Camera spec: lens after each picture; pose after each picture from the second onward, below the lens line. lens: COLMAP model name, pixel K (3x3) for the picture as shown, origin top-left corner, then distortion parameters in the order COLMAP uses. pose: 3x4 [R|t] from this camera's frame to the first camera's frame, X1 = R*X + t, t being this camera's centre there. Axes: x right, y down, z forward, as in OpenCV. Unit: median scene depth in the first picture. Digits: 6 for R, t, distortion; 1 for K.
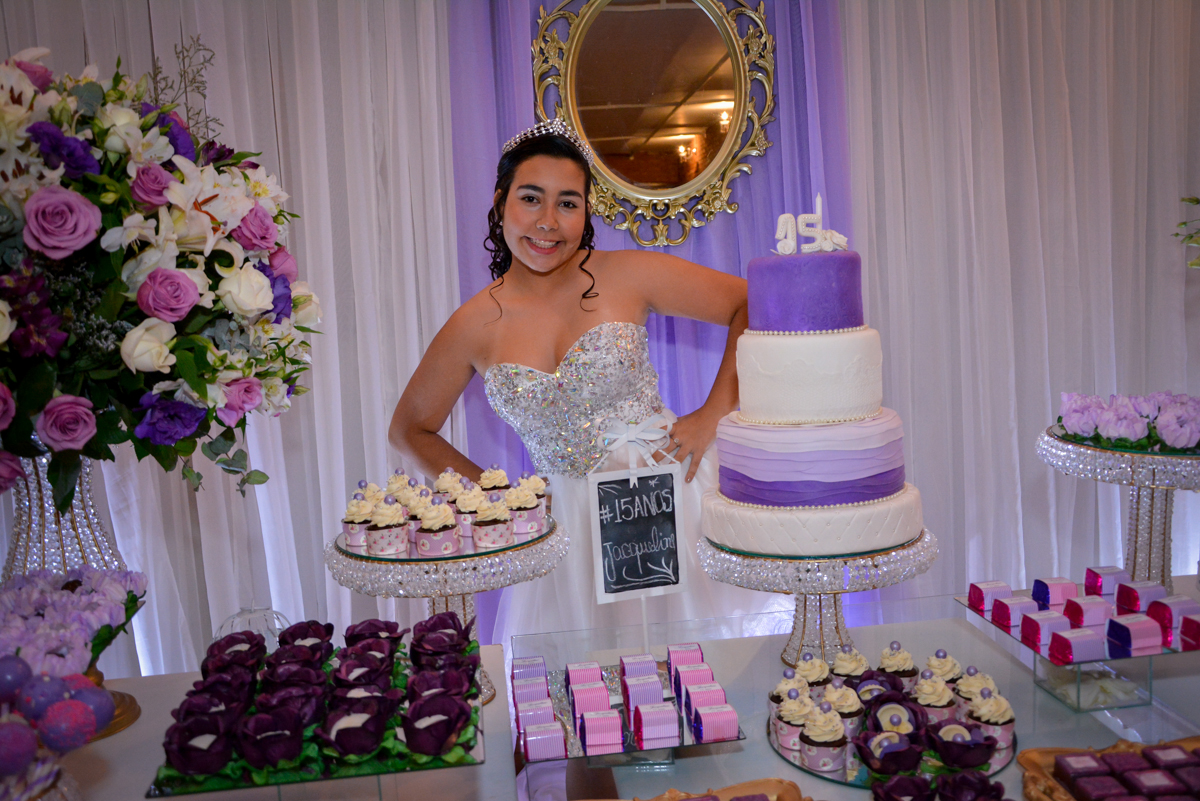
lens RADIAL K [[977.1, 0, 564.8], [0, 977.1, 399.2], [0, 0, 1]] dist [-0.123680, 0.069910]
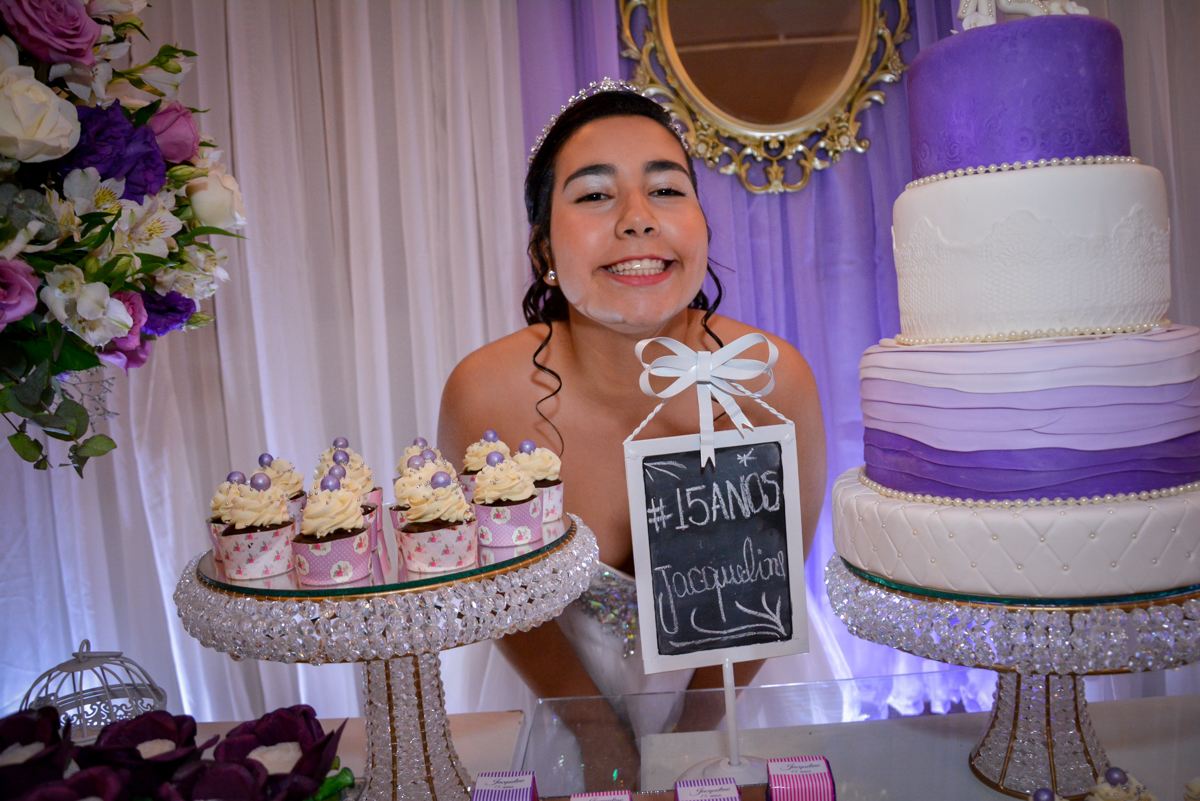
lens RADIAL K [[850.1, 0, 592.3], [0, 850.1, 397.3], [0, 0, 1]] dist [-0.150082, 0.070242]
pose [[0.991110, -0.006337, -0.132896, 0.068505], [0.002473, 0.999570, -0.029220, 0.064411], [0.133024, 0.028632, 0.990699, 0.509137]]
